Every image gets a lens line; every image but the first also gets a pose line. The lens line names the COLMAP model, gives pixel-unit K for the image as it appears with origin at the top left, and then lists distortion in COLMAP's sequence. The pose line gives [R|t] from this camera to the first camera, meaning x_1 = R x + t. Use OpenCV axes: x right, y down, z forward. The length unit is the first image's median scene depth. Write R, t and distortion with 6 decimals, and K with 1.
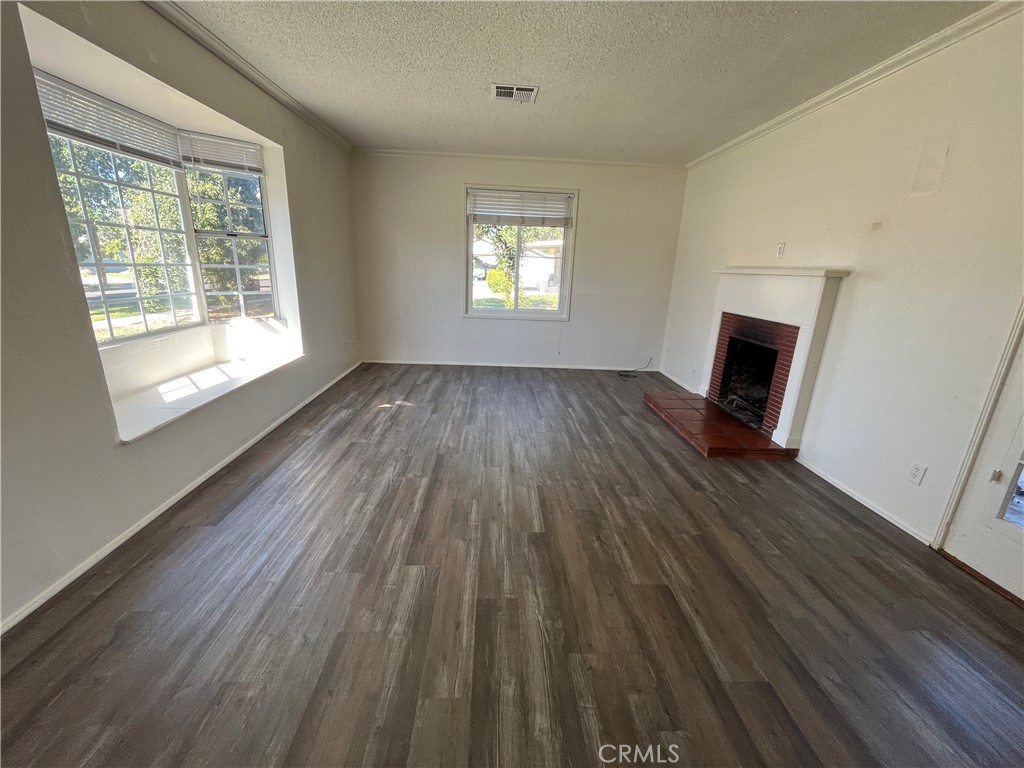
lens RADIAL K [[418.0, 0, 510.8], [0, 418.0, 385.0], [0, 0, 1]] dist [-0.001957, -0.000416]
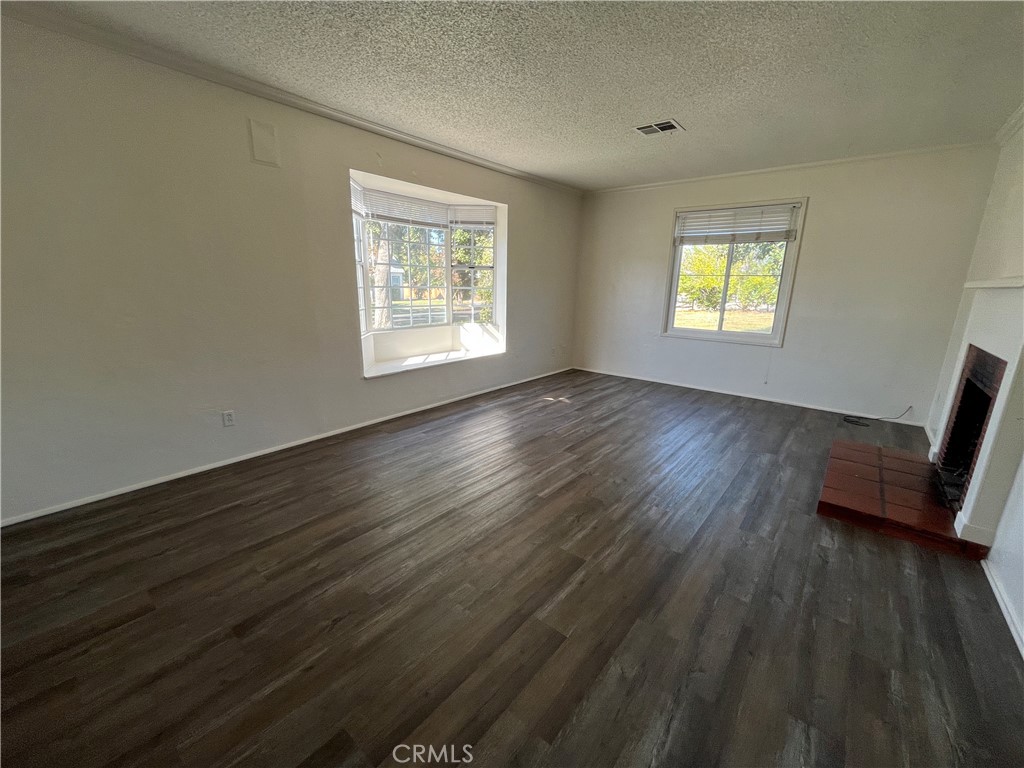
lens RADIAL K [[418.0, 0, 512.1], [0, 418.0, 385.5], [0, 0, 1]] dist [-0.001957, -0.000416]
pose [[0.748599, 0.135714, -0.648985, 0.470826], [-0.173332, 0.984845, 0.006011, 0.025641], [0.639966, 0.107991, 0.760777, -0.009439]]
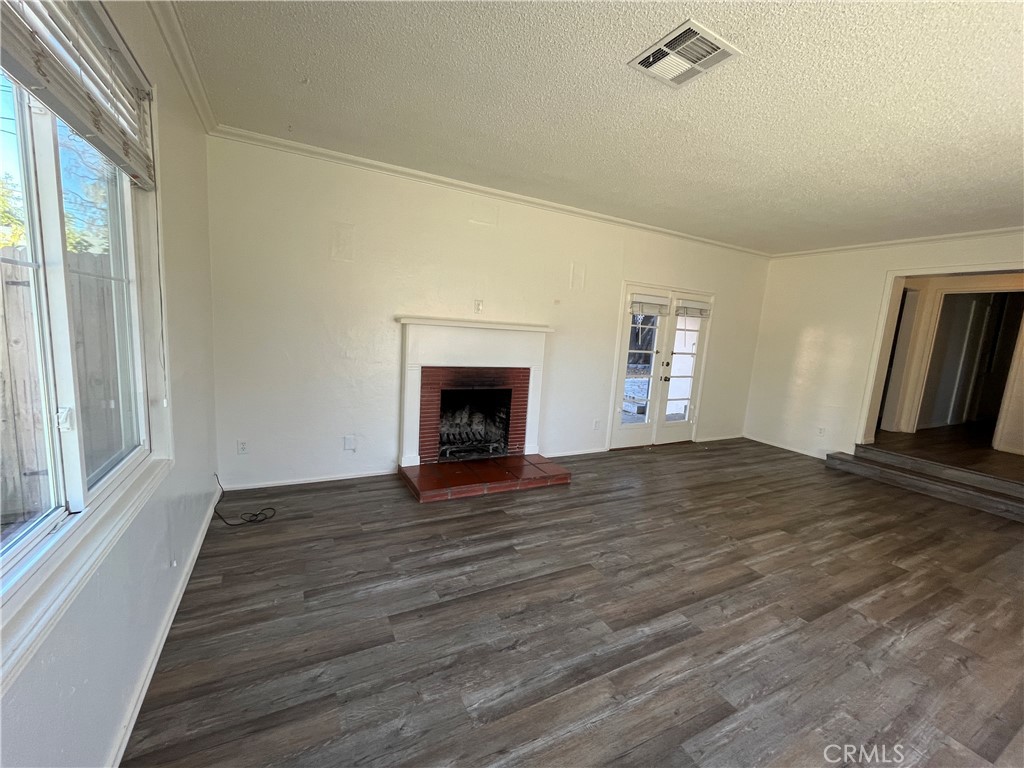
lens RADIAL K [[418.0, 0, 510.0], [0, 418.0, 387.6], [0, 0, 1]] dist [-0.001957, -0.000416]
pose [[-0.427133, -0.197275, 0.882406, -0.434660], [0.168681, 0.941391, 0.292113, -0.428269], [-0.888315, 0.273617, -0.368823, 1.388304]]
